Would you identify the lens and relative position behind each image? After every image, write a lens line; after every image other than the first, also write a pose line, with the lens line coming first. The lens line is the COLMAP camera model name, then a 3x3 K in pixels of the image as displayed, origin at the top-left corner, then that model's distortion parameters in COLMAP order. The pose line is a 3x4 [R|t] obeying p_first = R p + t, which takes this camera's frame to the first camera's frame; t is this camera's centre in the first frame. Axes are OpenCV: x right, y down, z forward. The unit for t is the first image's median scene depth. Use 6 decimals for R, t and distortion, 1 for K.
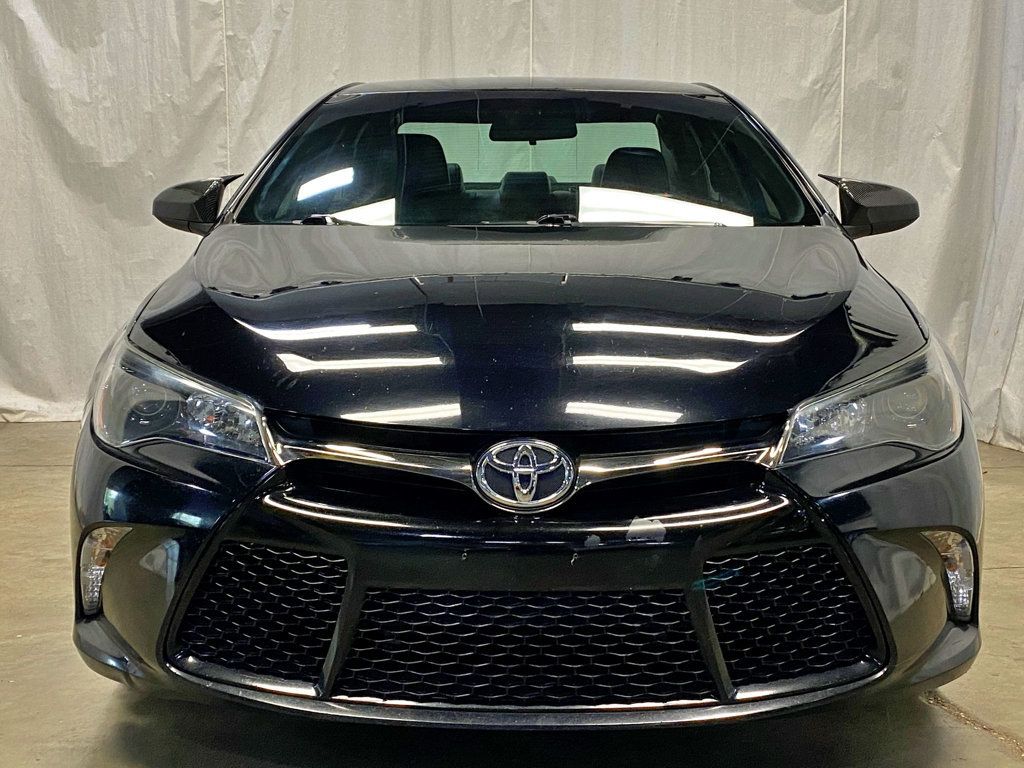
lens RADIAL K [[1417.2, 0, 513.3], [0, 1417.2, 375.7], [0, 0, 1]] dist [0.053890, 0.000000]
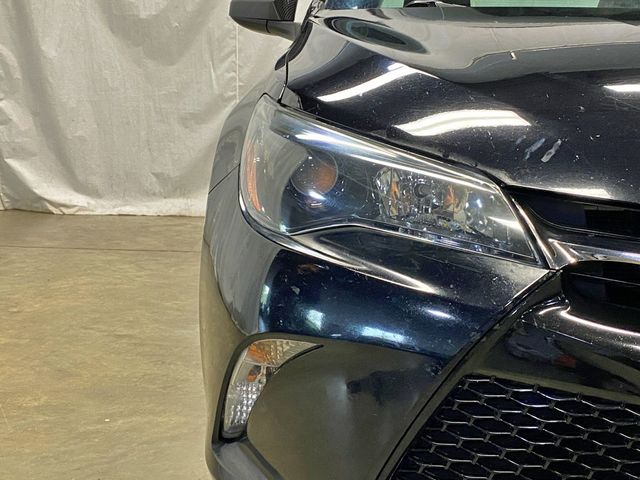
lens RADIAL K [[885.8, 0, 320.7], [0, 885.8, 243.5], [0, 0, 1]] dist [0.053890, 0.000000]
pose [[0.998719, 0.036000, -0.035553, -0.089440], [-0.034254, 0.998232, 0.048569, 0.011605], [0.037239, -0.047289, 0.998187, 0.194519]]
